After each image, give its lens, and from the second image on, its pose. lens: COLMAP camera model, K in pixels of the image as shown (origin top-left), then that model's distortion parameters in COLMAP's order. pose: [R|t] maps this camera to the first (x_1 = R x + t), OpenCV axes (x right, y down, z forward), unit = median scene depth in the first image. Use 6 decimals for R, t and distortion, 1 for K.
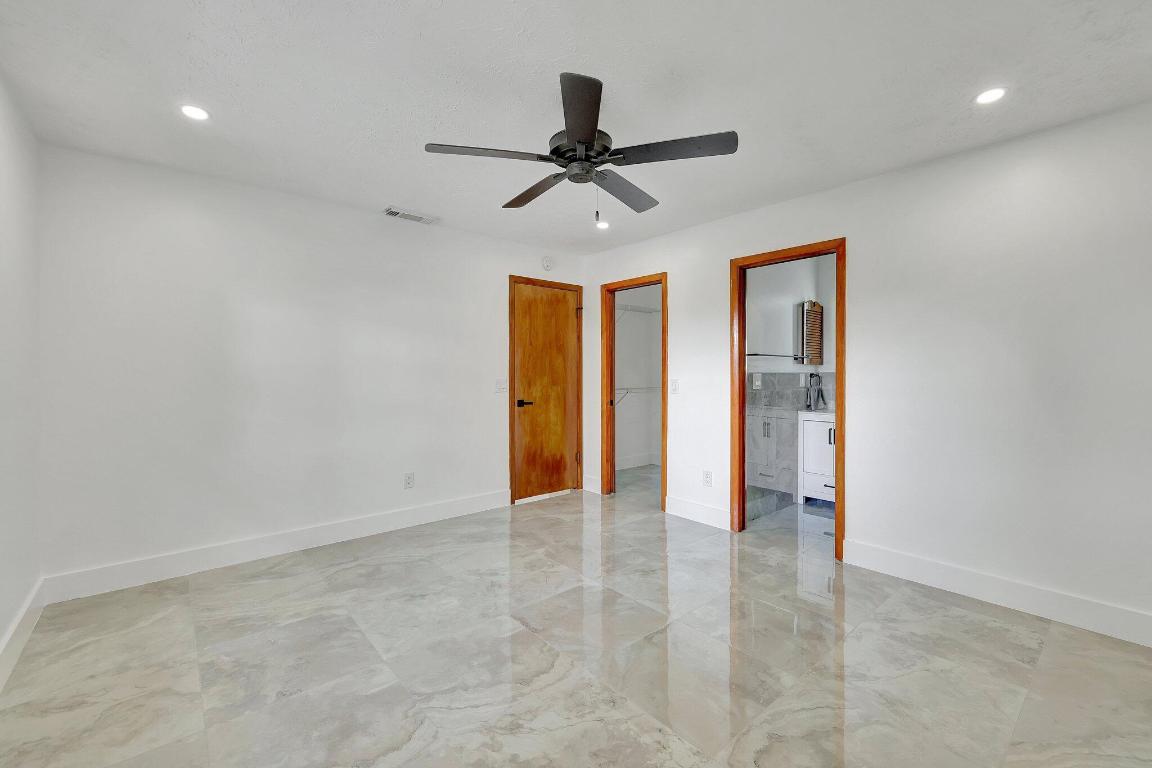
lens RADIAL K [[485.7, 0, 577.7], [0, 485.7, 368.4], [0, 0, 1]] dist [-0.000940, -0.000134]
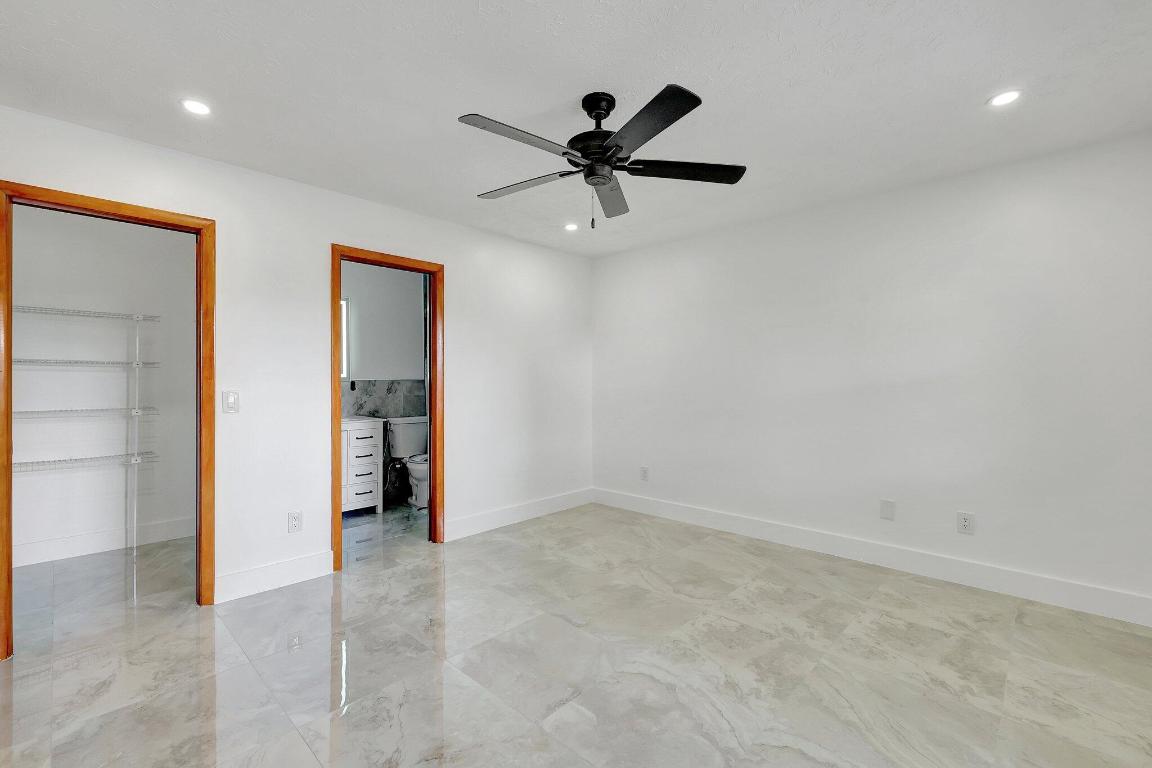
lens RADIAL K [[494.3, 0, 590.6], [0, 494.3, 385.7], [0, 0, 1]] dist [0.000388, 0.000066]
pose [[-0.119210, -0.009821, 0.992820, -1.034097], [-0.004365, 0.999947, 0.009368, 0.011720], [-0.992859, -0.003217, -0.119246, 1.212231]]
